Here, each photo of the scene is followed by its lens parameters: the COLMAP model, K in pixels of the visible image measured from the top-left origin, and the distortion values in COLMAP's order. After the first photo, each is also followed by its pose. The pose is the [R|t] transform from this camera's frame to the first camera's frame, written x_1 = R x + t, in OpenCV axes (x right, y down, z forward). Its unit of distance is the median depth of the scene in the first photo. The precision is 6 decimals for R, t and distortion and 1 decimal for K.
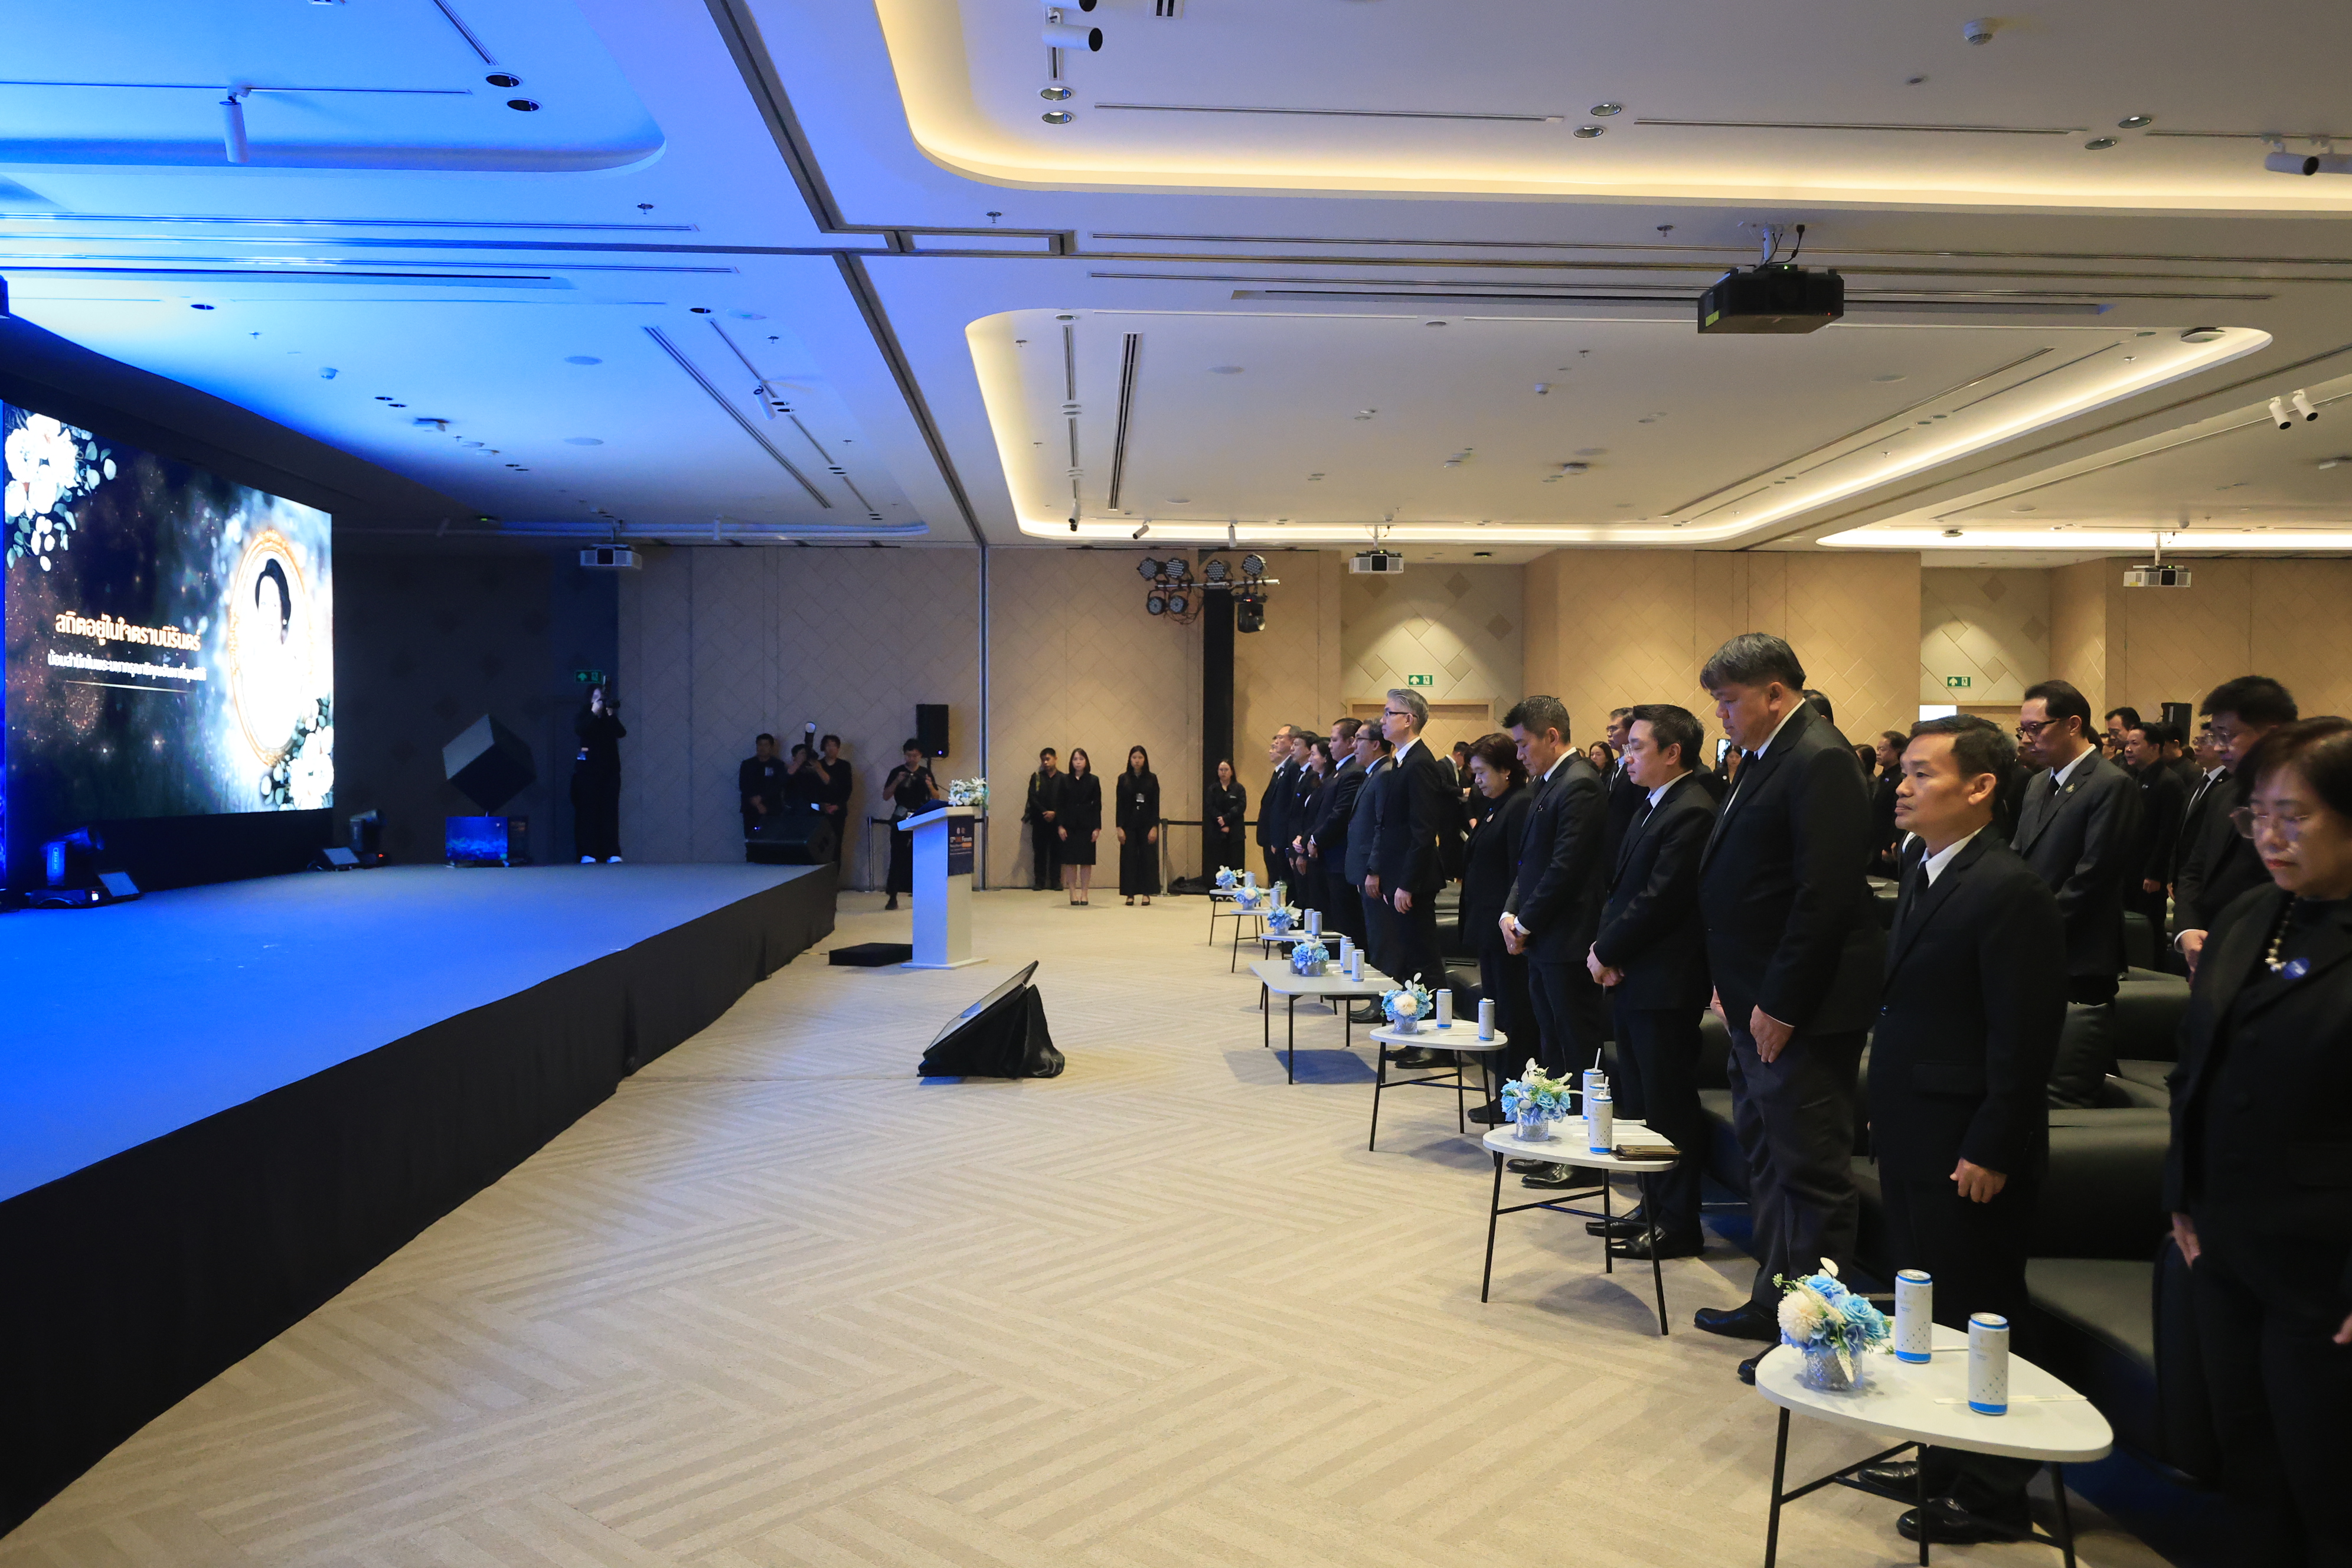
lens RADIAL K [[1699.5, 0, 1174.0], [0, 1699.5, 817.9], [0, 0, 1]] dist [-0.001837, -0.001330]
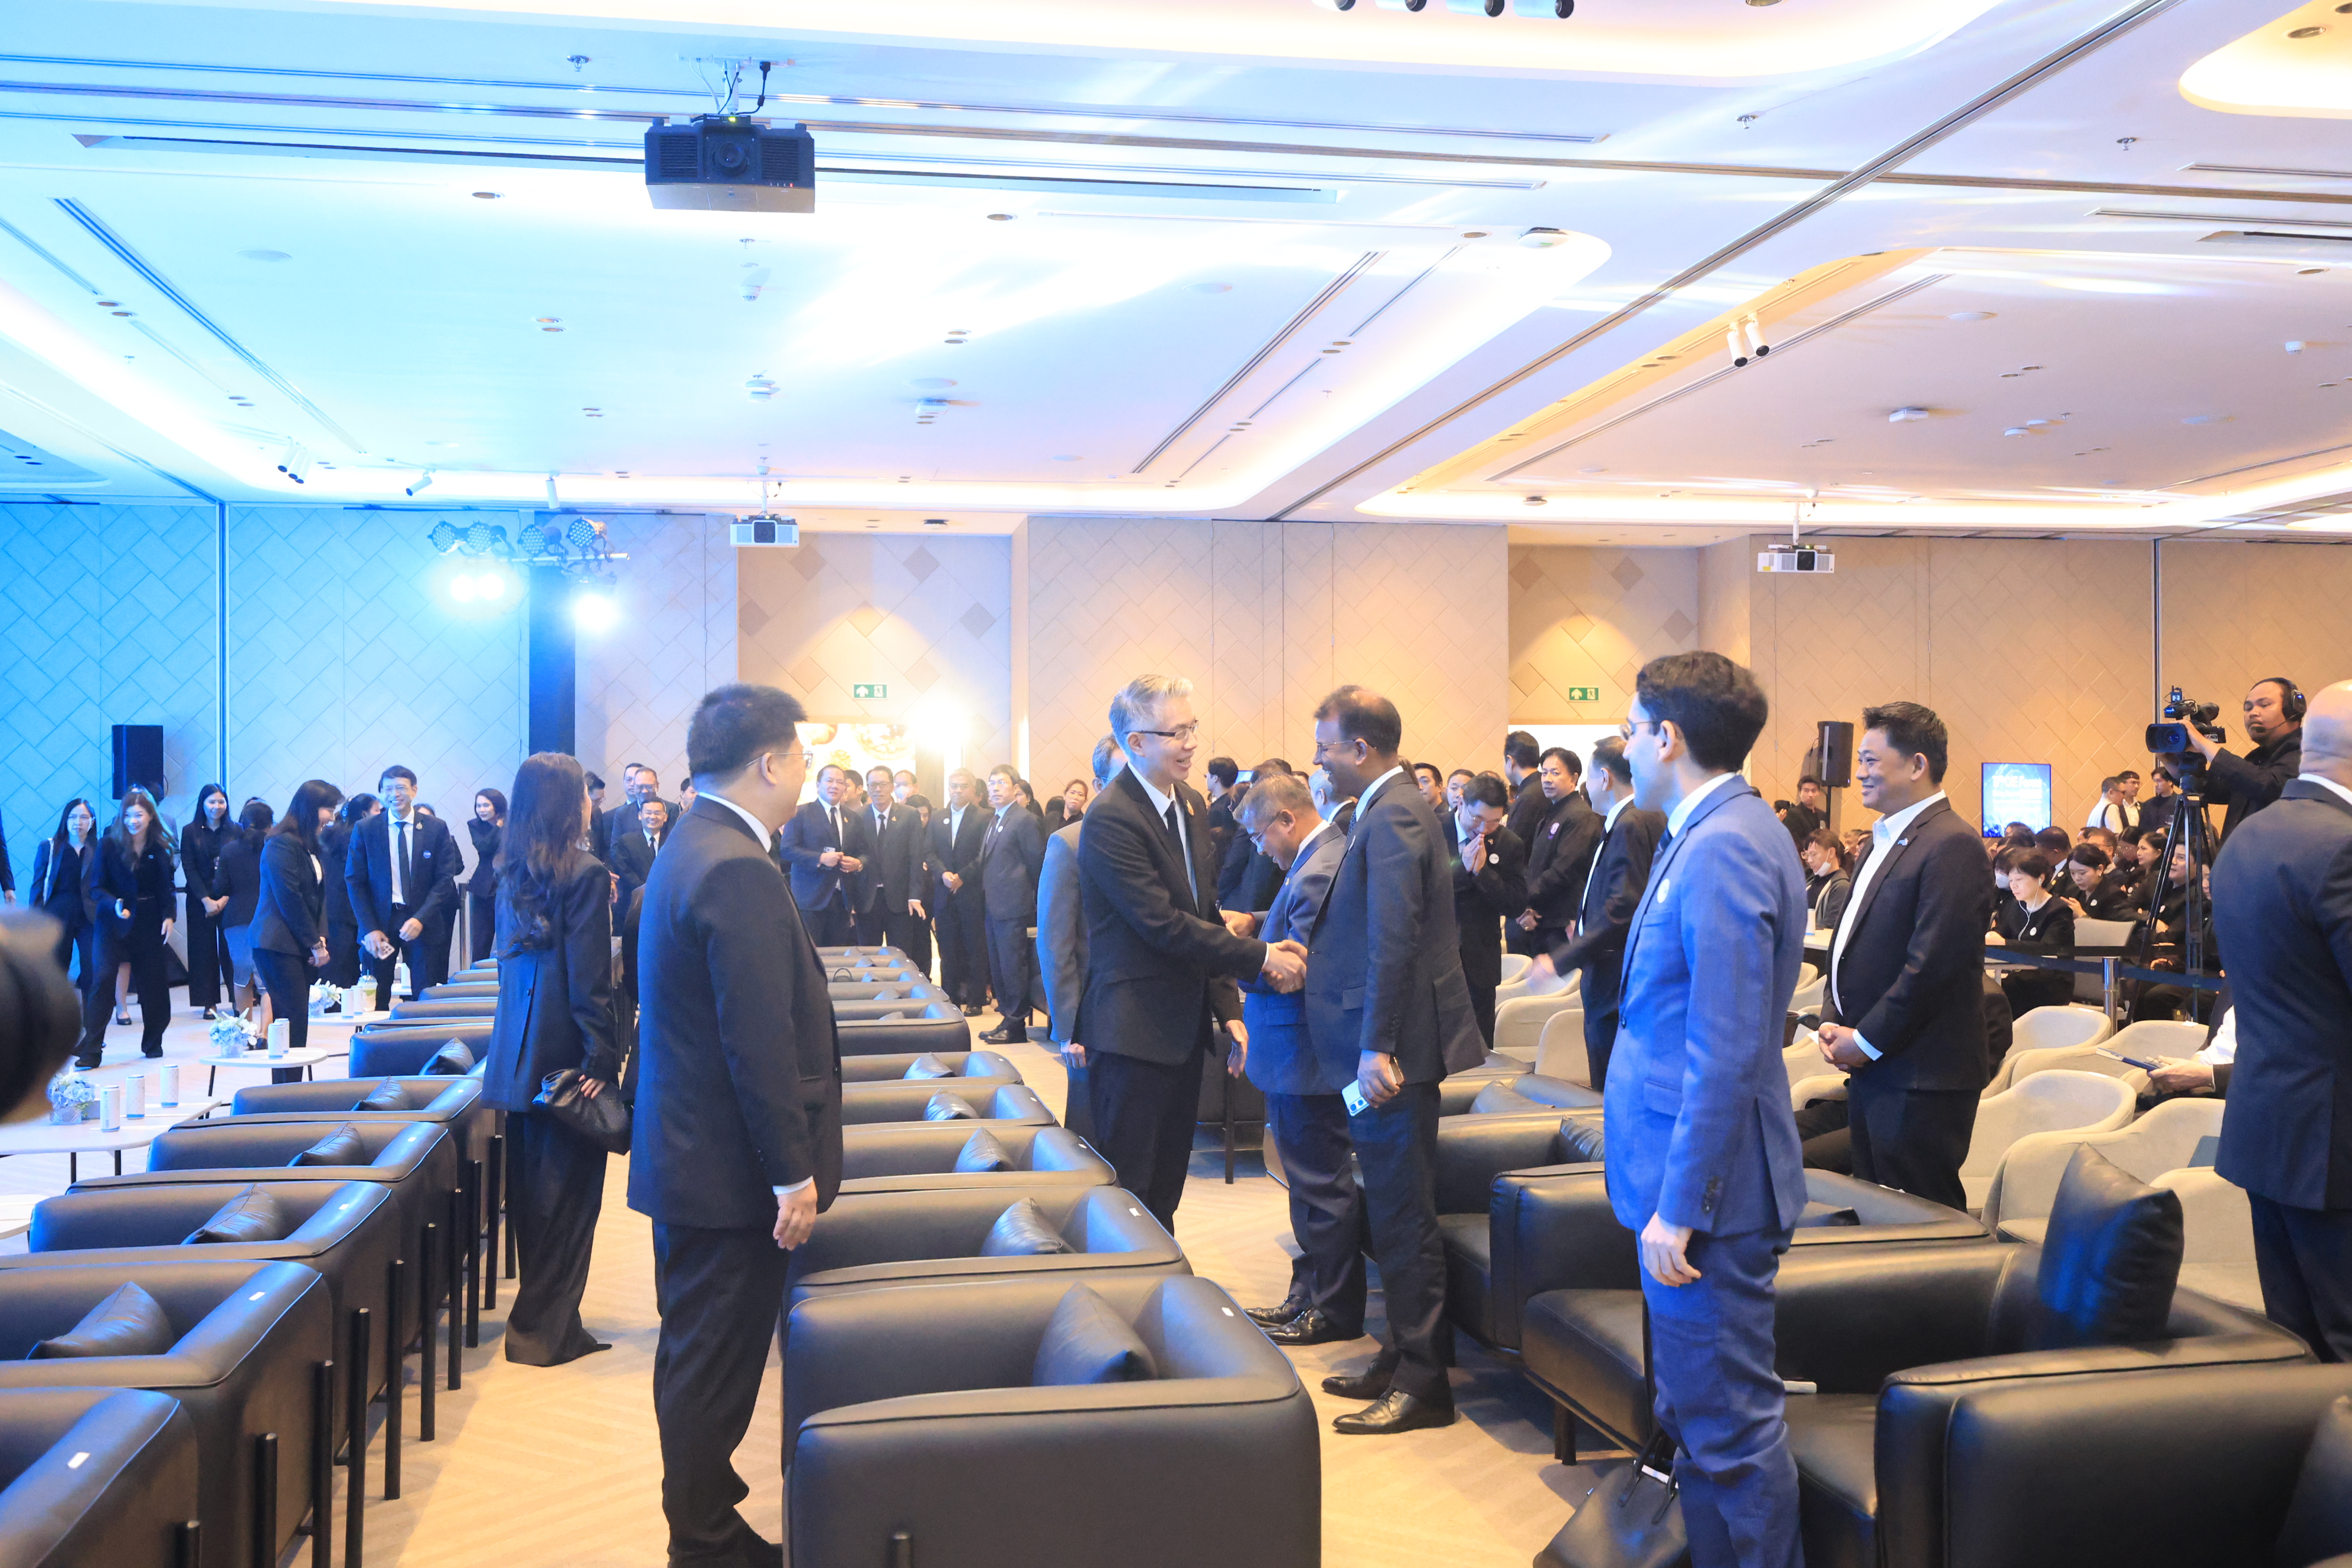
lens RADIAL K [[2261.3, 0, 1185.7], [0, 2261.3, 782.4], [0, 0, 1]] dist [0.003570, -0.009331]
pose [[0.991994, -0.004171, 0.126216, 0.181775], [0.009286, 0.999158, -0.039968, -0.001698], [-0.125943, 0.040820, 0.991197, 0.016891]]
